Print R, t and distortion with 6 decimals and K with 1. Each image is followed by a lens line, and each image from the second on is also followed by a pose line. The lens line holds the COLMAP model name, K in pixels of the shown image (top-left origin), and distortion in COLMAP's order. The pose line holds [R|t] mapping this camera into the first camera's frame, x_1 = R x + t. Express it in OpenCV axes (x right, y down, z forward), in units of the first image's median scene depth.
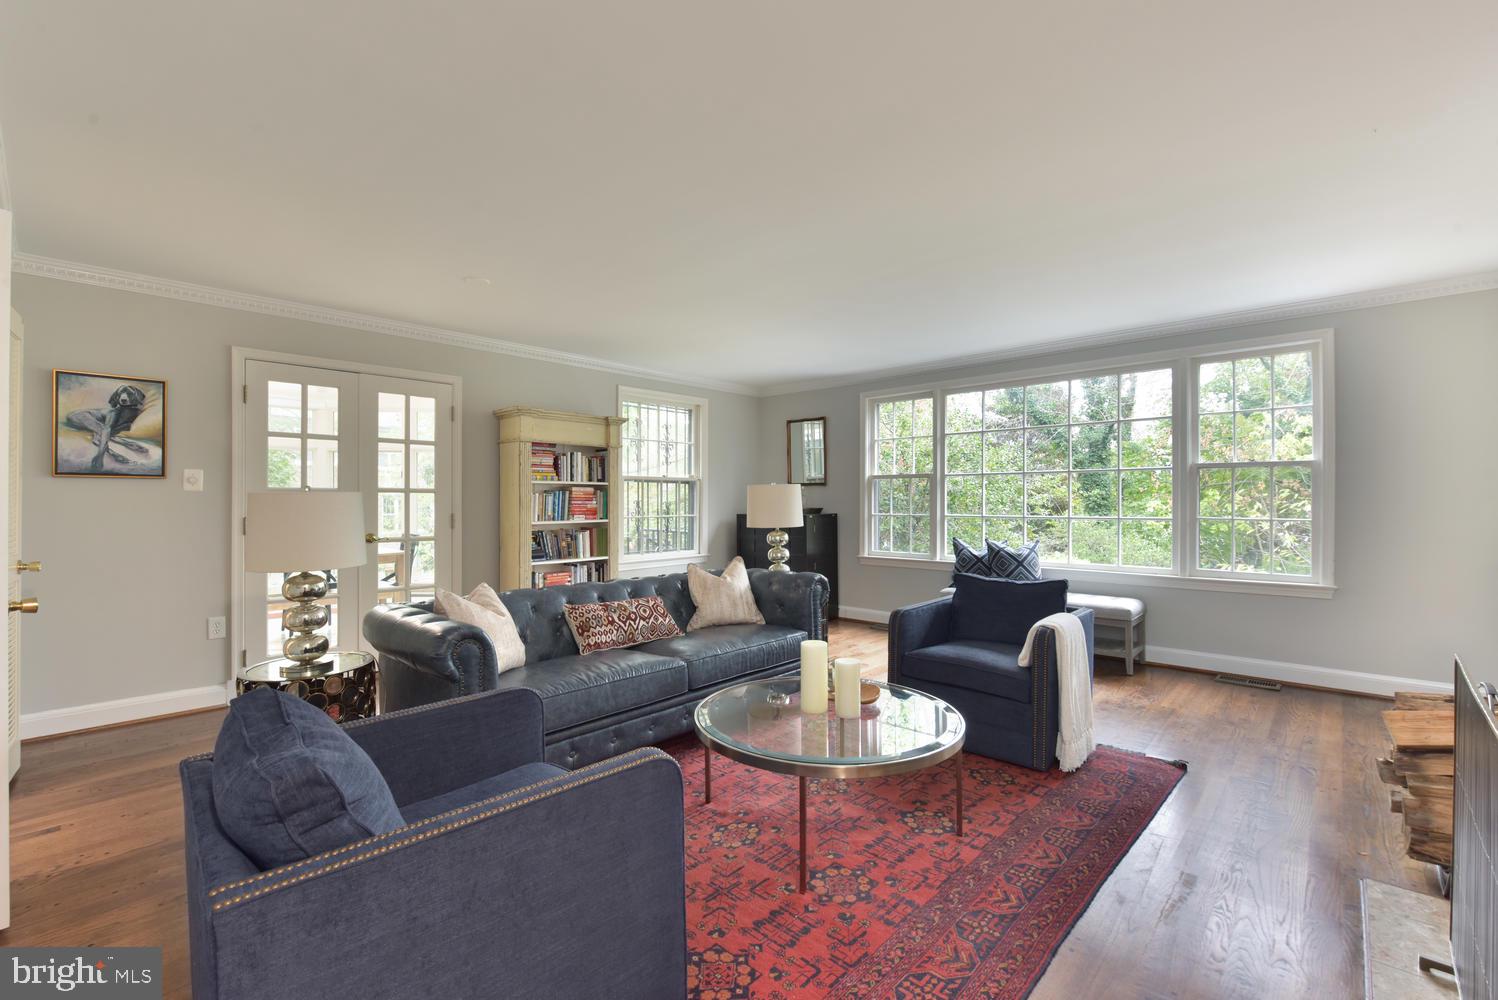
lens RADIAL K [[658.7, 0, 749.0], [0, 658.7, 500.0], [0, 0, 1]] dist [-0.000148, -0.000073]
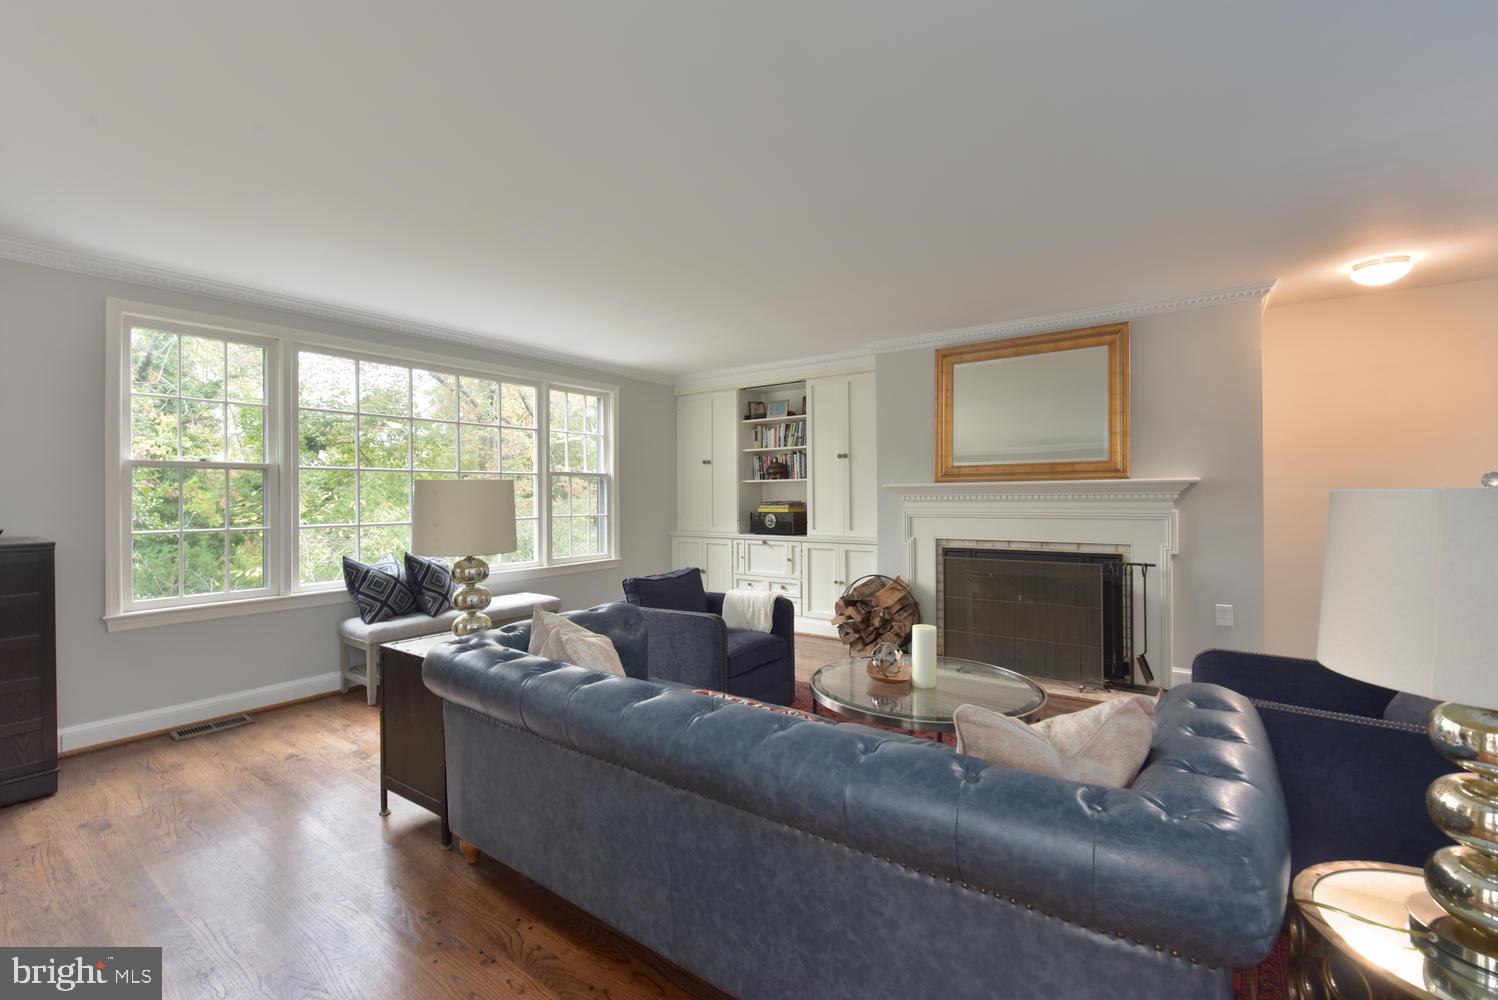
lens RADIAL K [[658.7, 0, 749.0], [0, 658.7, 500.0], [0, 0, 1]] dist [-0.000148, -0.000073]
pose [[-0.100627, -0.012292, 0.994848, -0.461786], [-0.003852, 0.999921, 0.011965, -0.015471], [-0.994917, -0.002628, -0.100666, 0.638908]]
